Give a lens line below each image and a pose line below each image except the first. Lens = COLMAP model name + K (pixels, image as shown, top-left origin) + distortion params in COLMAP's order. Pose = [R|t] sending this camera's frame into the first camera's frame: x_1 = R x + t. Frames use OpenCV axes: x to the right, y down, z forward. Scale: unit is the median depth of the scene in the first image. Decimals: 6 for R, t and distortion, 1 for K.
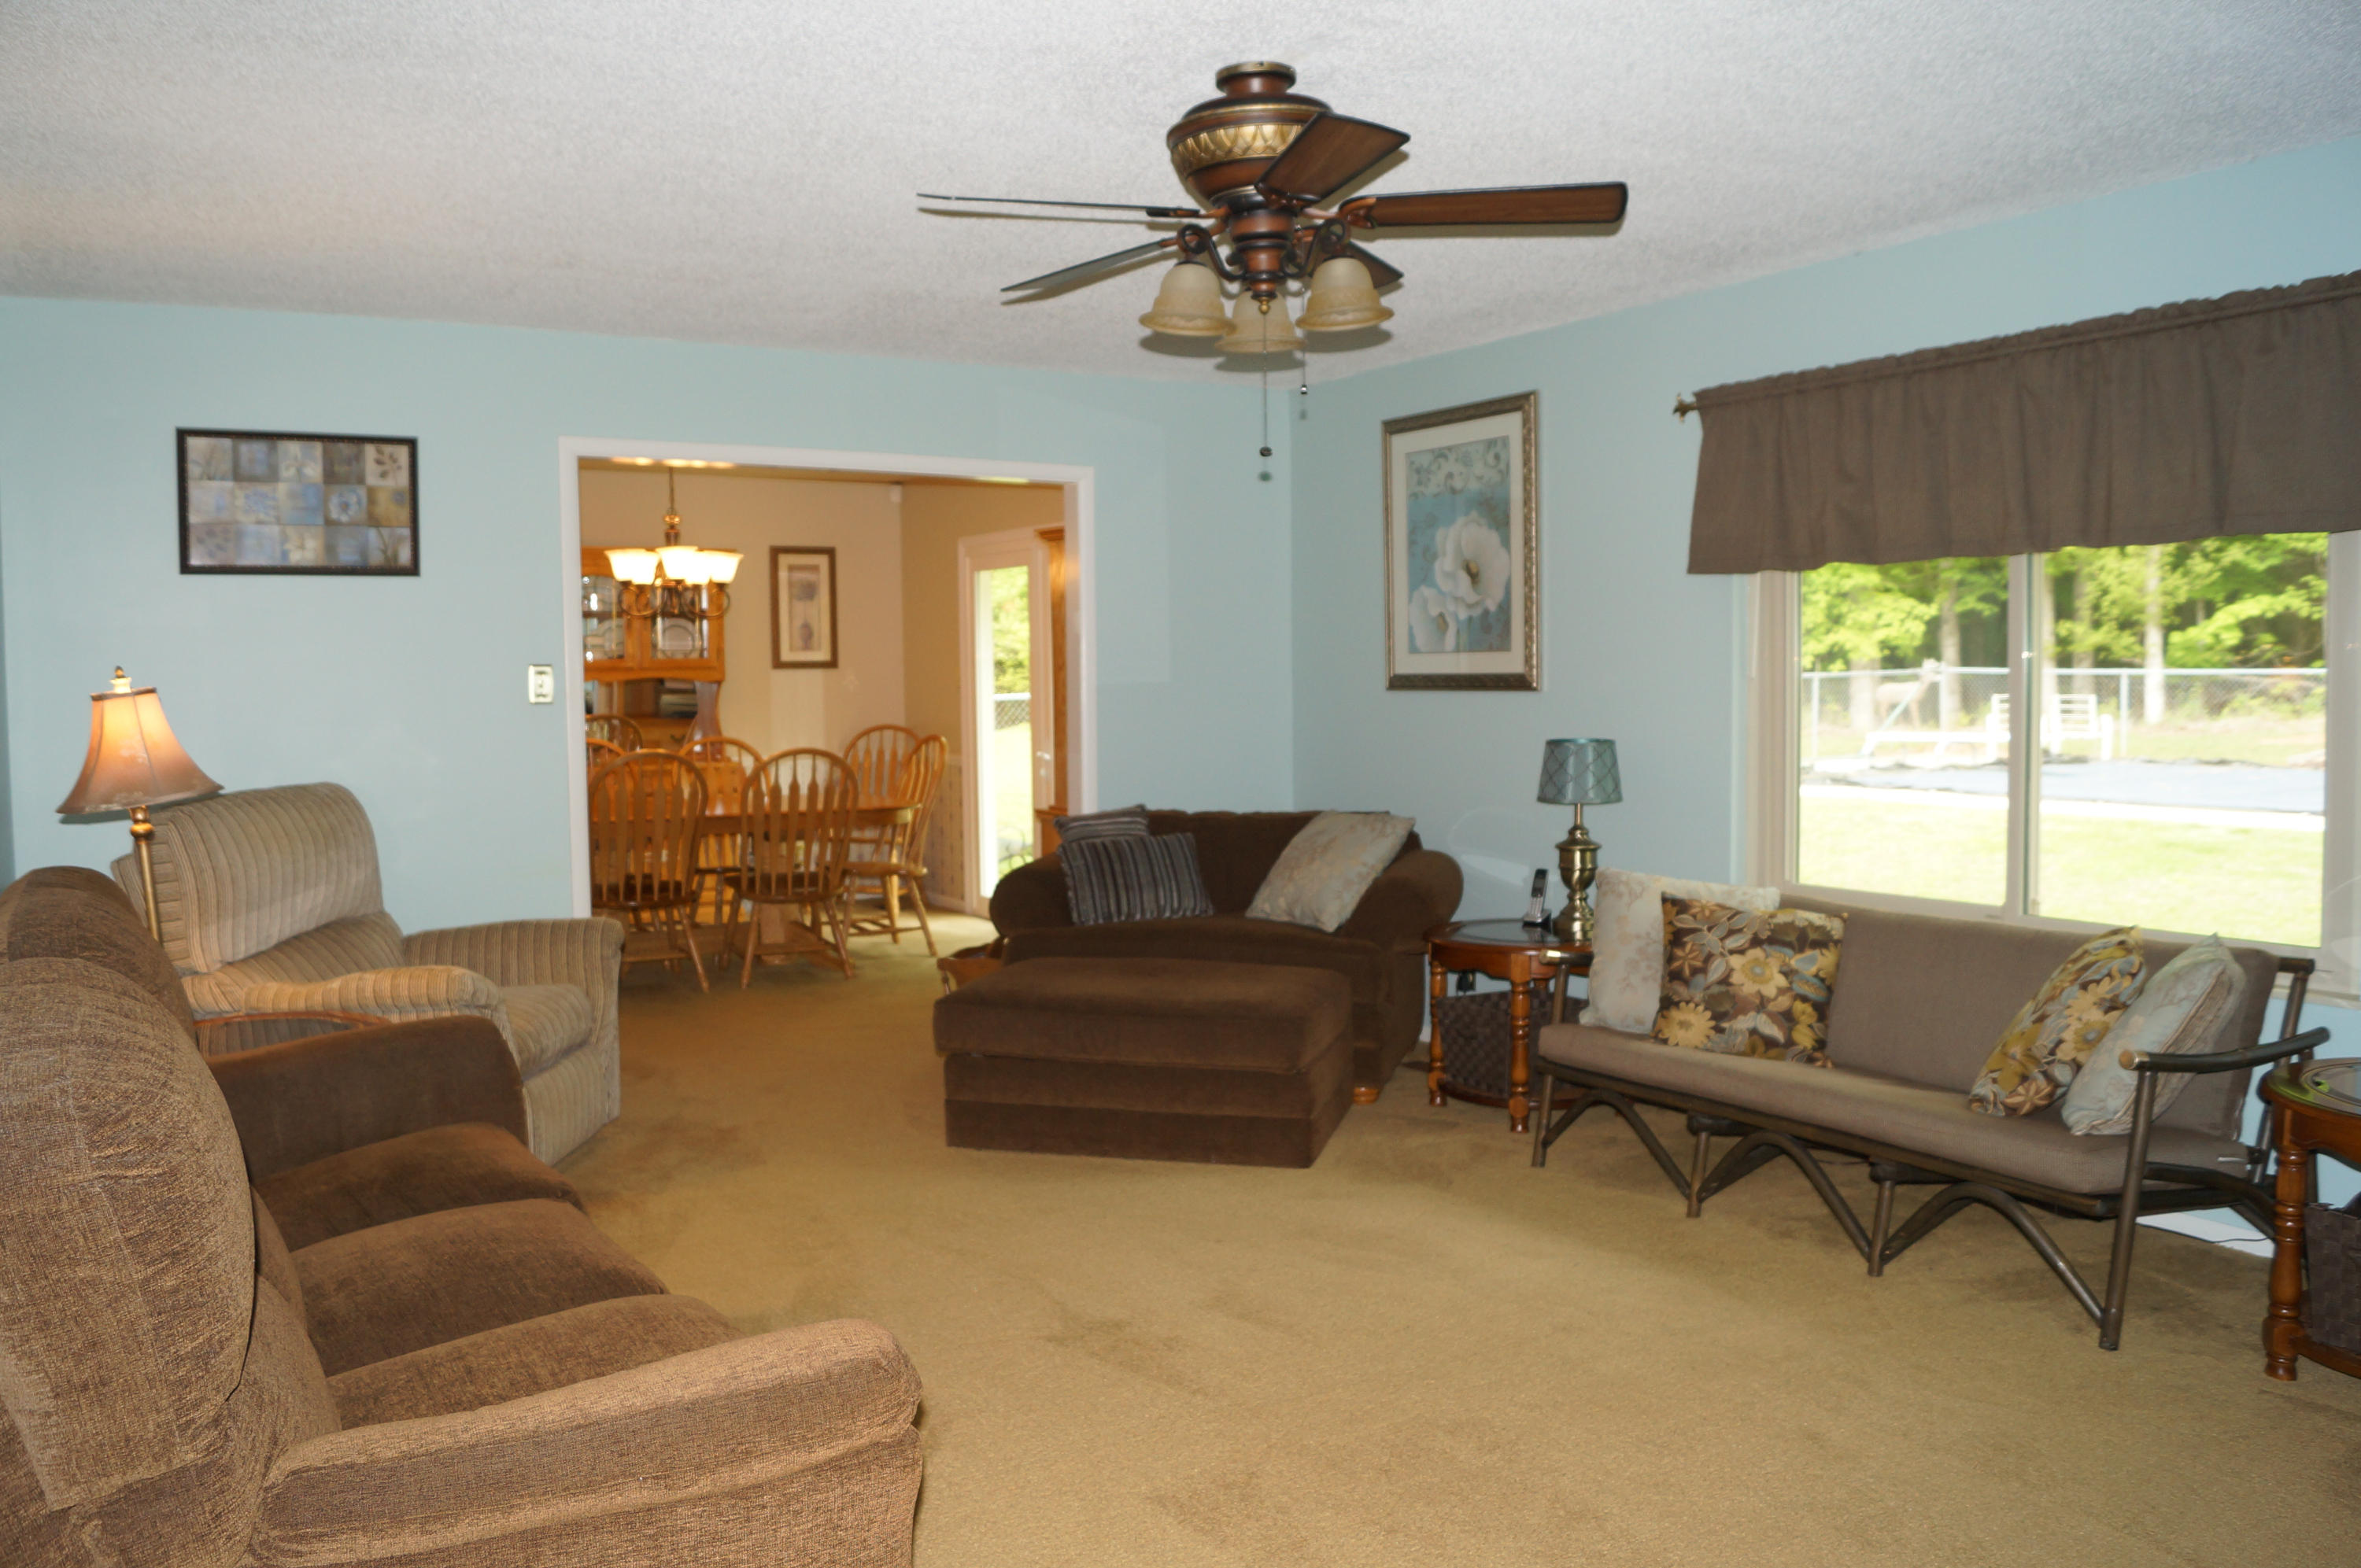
lens RADIAL K [[1801.6, 0, 1173.3], [0, 1801.6, 780.0], [0, 0, 1]] dist [-0.085123, 0.015487]
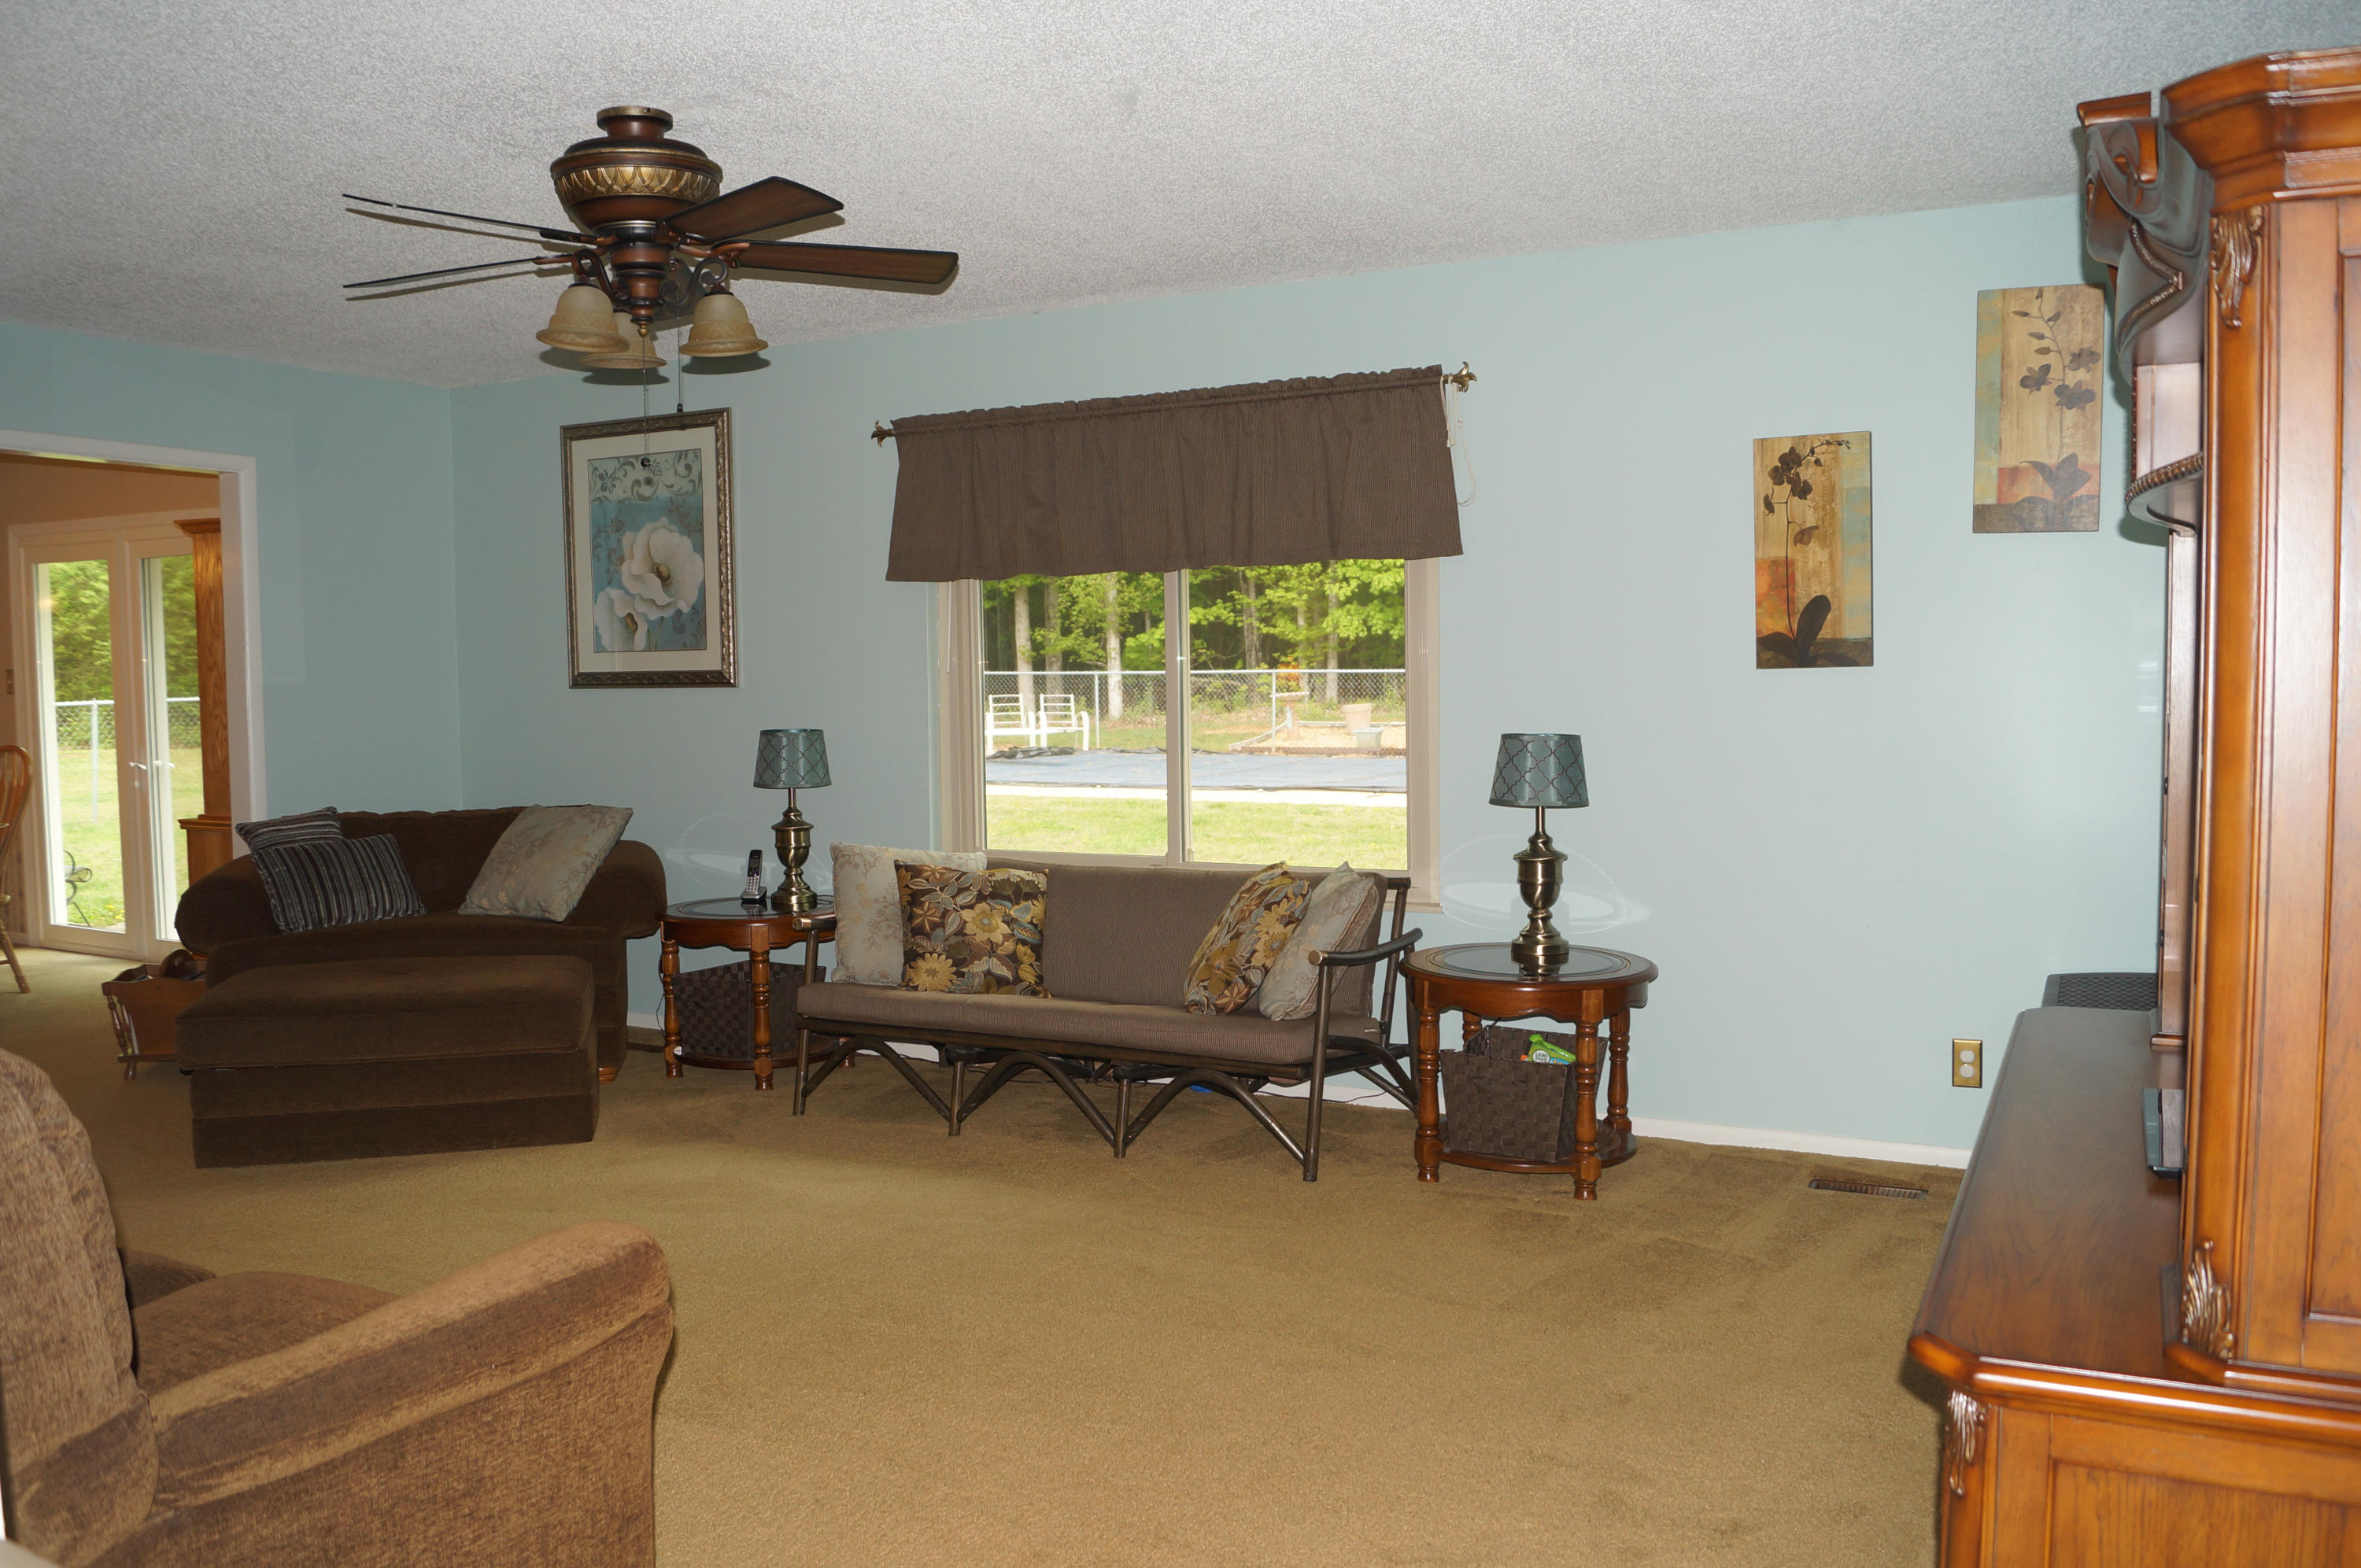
lens RADIAL K [[1865.9, 0, 1095.6], [0, 1865.9, 783.3], [0, 0, 1]] dist [-0.071323, -0.003125]
pose [[0.856953, -0.030535, 0.514489, -0.203652], [0.033140, 0.999442, 0.004118, 0.011825], [-0.514327, 0.013521, 0.857487, -0.073932]]
